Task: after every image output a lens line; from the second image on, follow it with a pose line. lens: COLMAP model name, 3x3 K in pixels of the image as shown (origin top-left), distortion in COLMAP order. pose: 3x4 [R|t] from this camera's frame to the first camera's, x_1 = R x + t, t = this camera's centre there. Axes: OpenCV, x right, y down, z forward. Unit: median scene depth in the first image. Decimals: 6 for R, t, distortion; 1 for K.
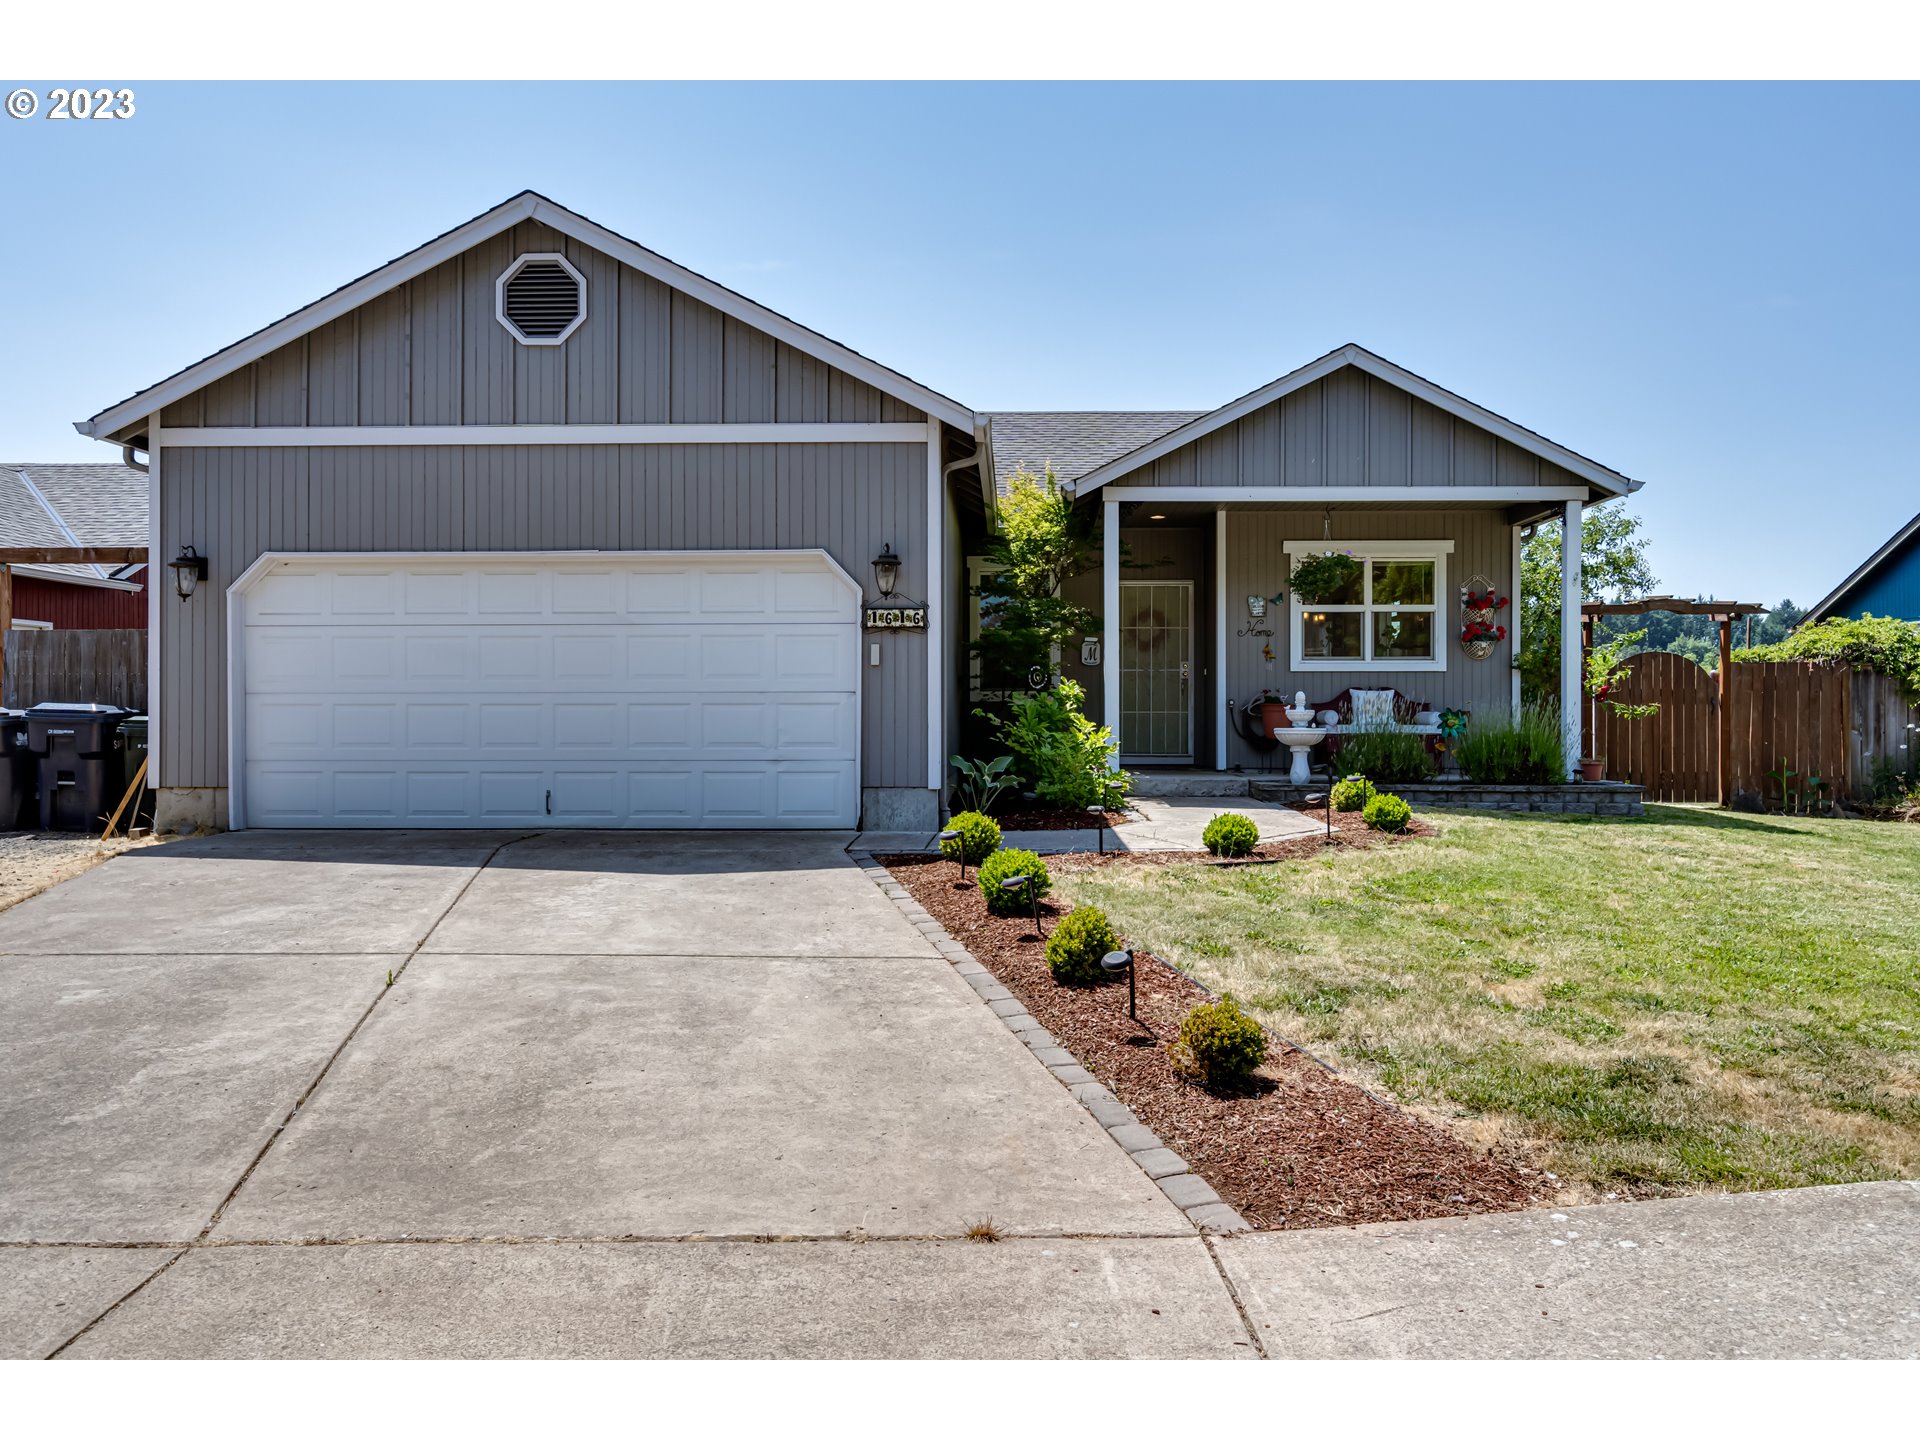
lens RADIAL K [[1530.9, 0, 976.0], [0, 1530.9, 709.4], [0, 0, 1]] dist [0.011278, -0.008460]
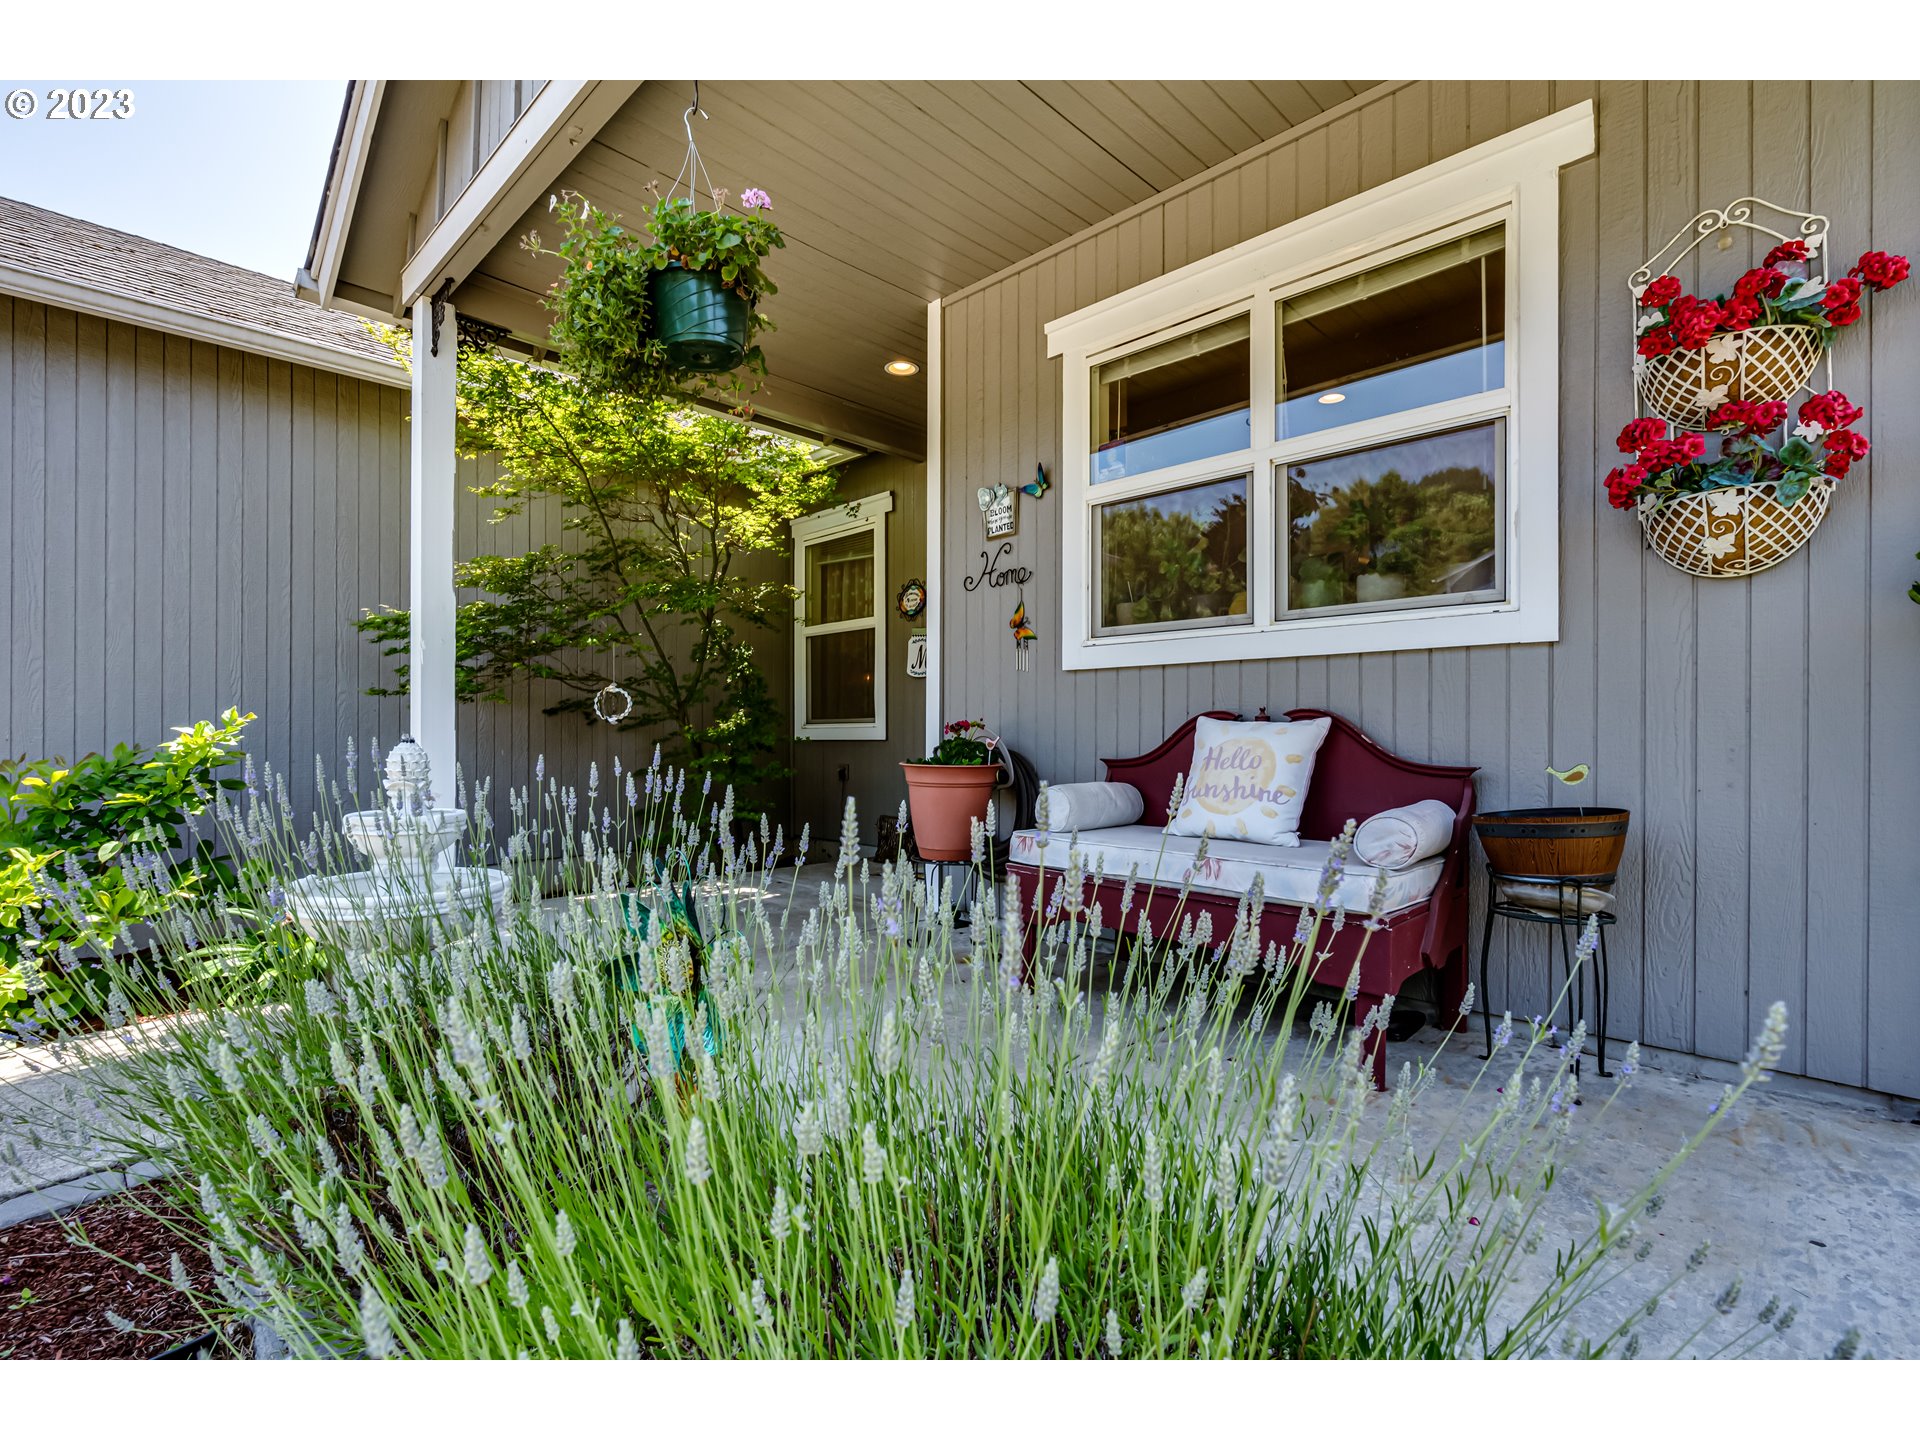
lens RADIAL K [[924.0, 0, 943.2], [0, 924.0, 713.8], [0, 0, 1]] dist [-0.000256, 0.000056]
pose [[0.696088, -0.014242, -0.717815, 0.385550], [0.007939, 0.999895, -0.012140, -0.013491], [0.717913, 0.002752, 0.696128, 0.921762]]
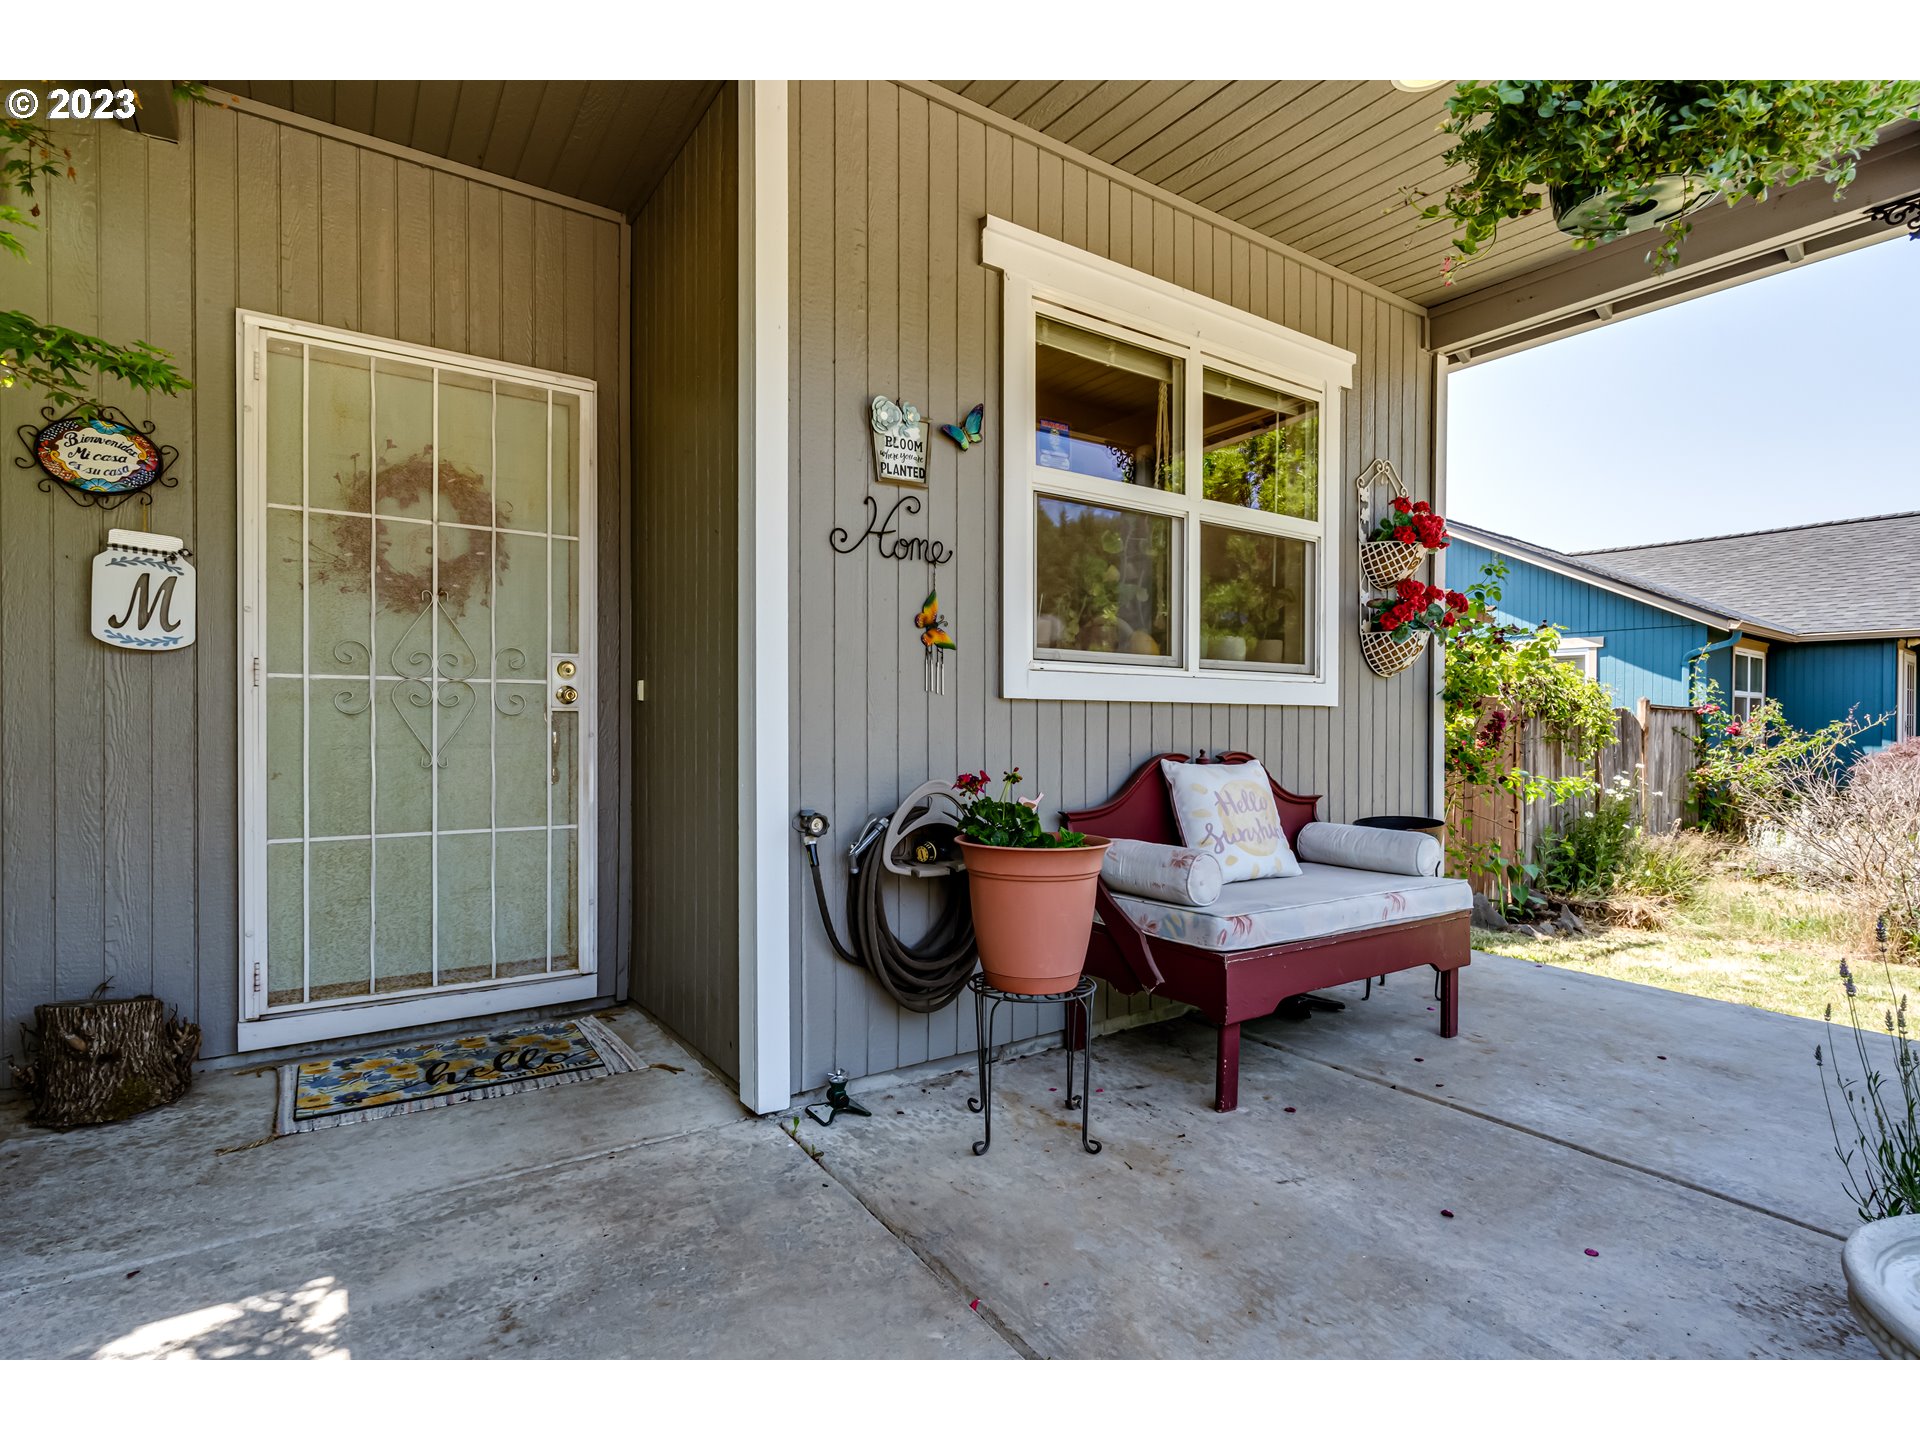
lens RADIAL K [[949.7, 0, 951.3], [0, 949.7, 725.9], [0, 0, 1]] dist [0.002915, 0.001860]
pose [[0.825348, 0.004061, 0.564609, 0.113346], [-0.013367, 0.999834, 0.012349, -0.024528], [-0.564466, -0.017739, 0.825266, 0.965857]]
